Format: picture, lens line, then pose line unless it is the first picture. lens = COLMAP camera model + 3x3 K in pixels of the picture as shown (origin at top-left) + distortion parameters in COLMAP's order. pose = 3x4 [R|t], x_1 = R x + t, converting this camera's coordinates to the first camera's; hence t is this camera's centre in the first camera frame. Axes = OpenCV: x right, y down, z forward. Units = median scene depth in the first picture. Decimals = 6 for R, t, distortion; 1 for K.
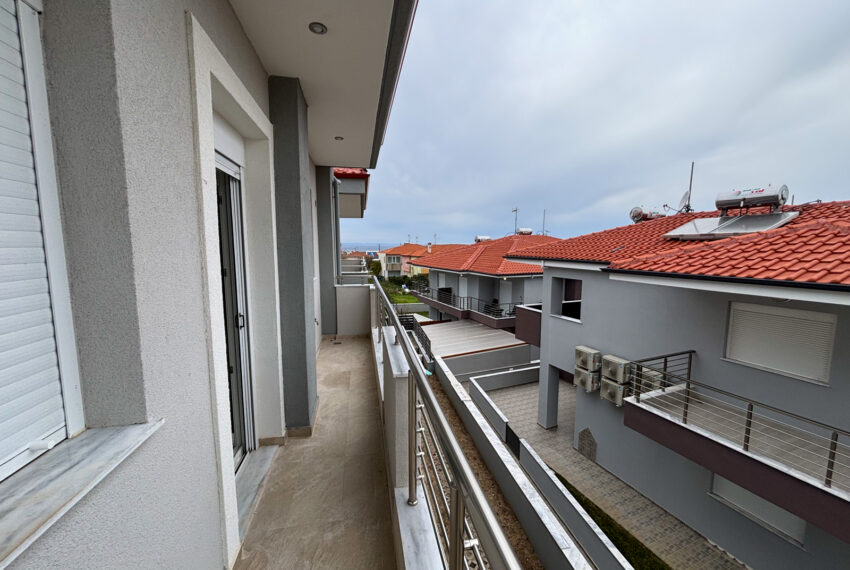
lens RADIAL K [[343.6, 0, 425.0], [0, 343.6, 285.0], [0, 0, 1]] dist [-0.002474, -0.000013]
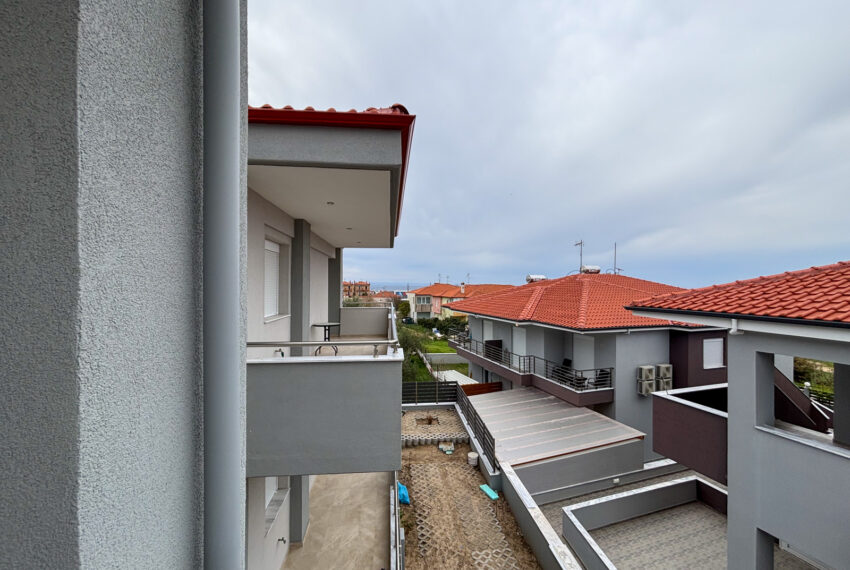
lens RADIAL K [[343.9, 0, 445.2], [0, 343.9, 271.0], [0, 0, 1]] dist [-0.002109, -0.000089]
pose [[0.999742, 0.000176, -0.022718, -0.035376], [-0.003704, 0.987852, -0.155351, -0.025615], [0.022415, 0.155395, 0.987598, 0.193678]]
